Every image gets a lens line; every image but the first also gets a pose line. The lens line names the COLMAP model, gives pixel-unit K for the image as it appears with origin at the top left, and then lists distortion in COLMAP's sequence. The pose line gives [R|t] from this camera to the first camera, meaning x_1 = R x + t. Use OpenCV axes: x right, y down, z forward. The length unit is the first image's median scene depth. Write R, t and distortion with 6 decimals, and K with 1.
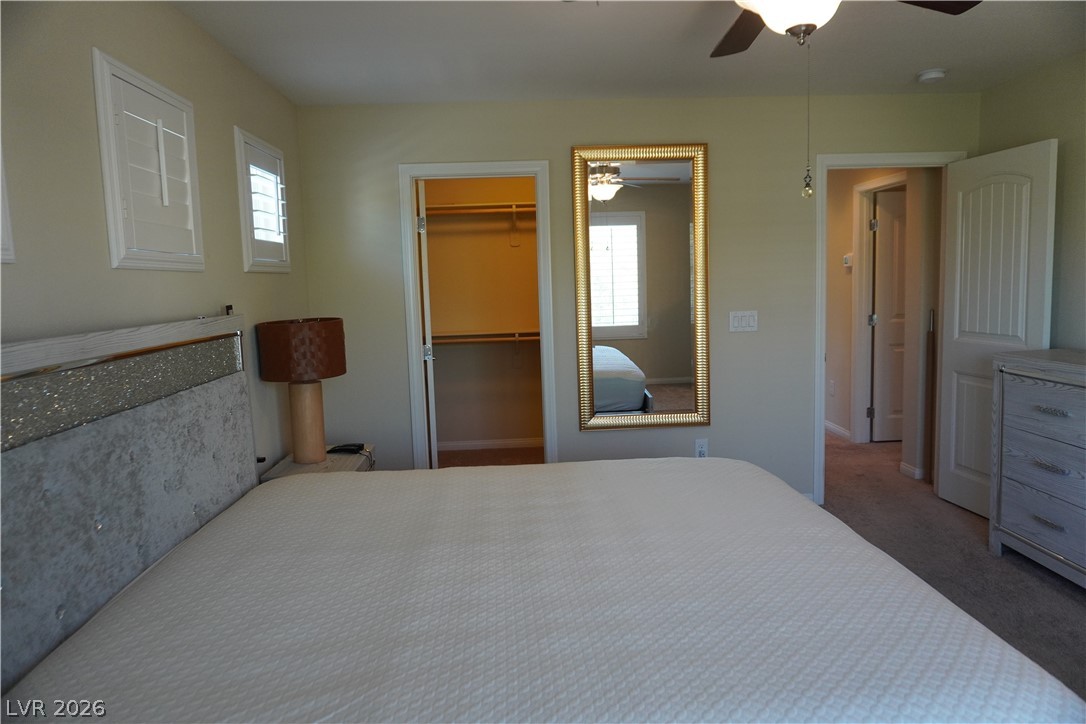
lens RADIAL K [[720.2, 0, 542.9], [0, 720.2, 360.6], [0, 0, 1]] dist [-0.032725, 0.010398]
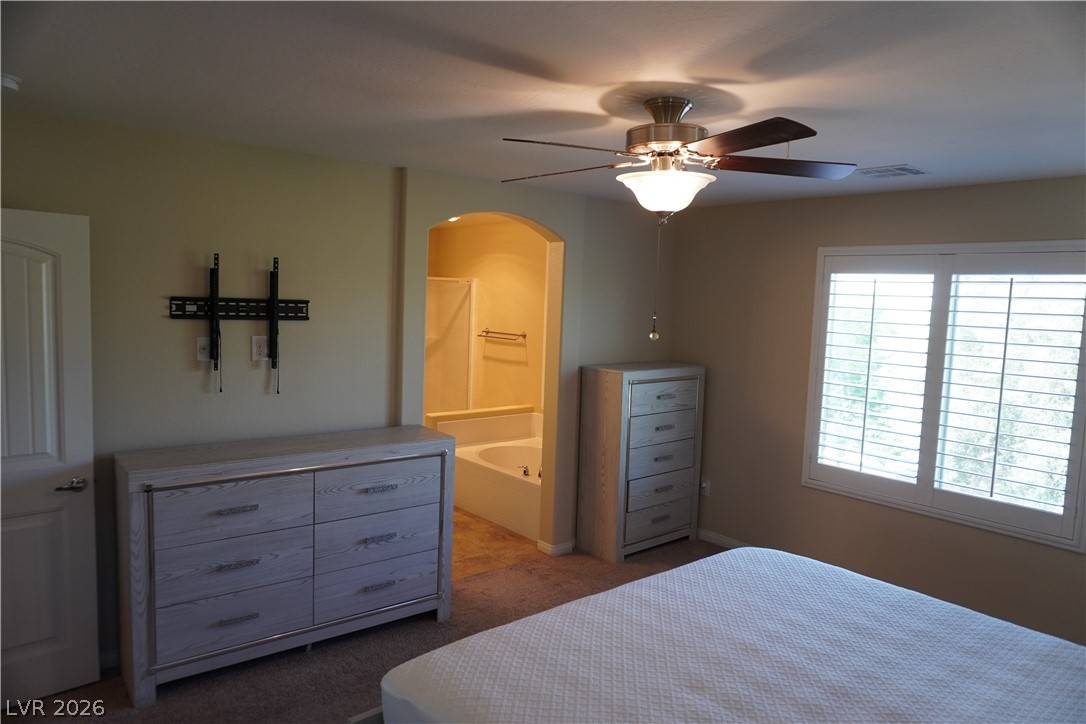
lens RADIAL K [[720.2, 0, 545.7], [0, 720.2, 362.8], [0, 0, 1]] dist [-0.032725, 0.010398]
pose [[-0.610457, -0.054215, 0.790192, -0.318166], [0.073370, 0.989494, 0.124570, -0.214610], [-0.788644, 0.134021, -0.600066, 1.157795]]
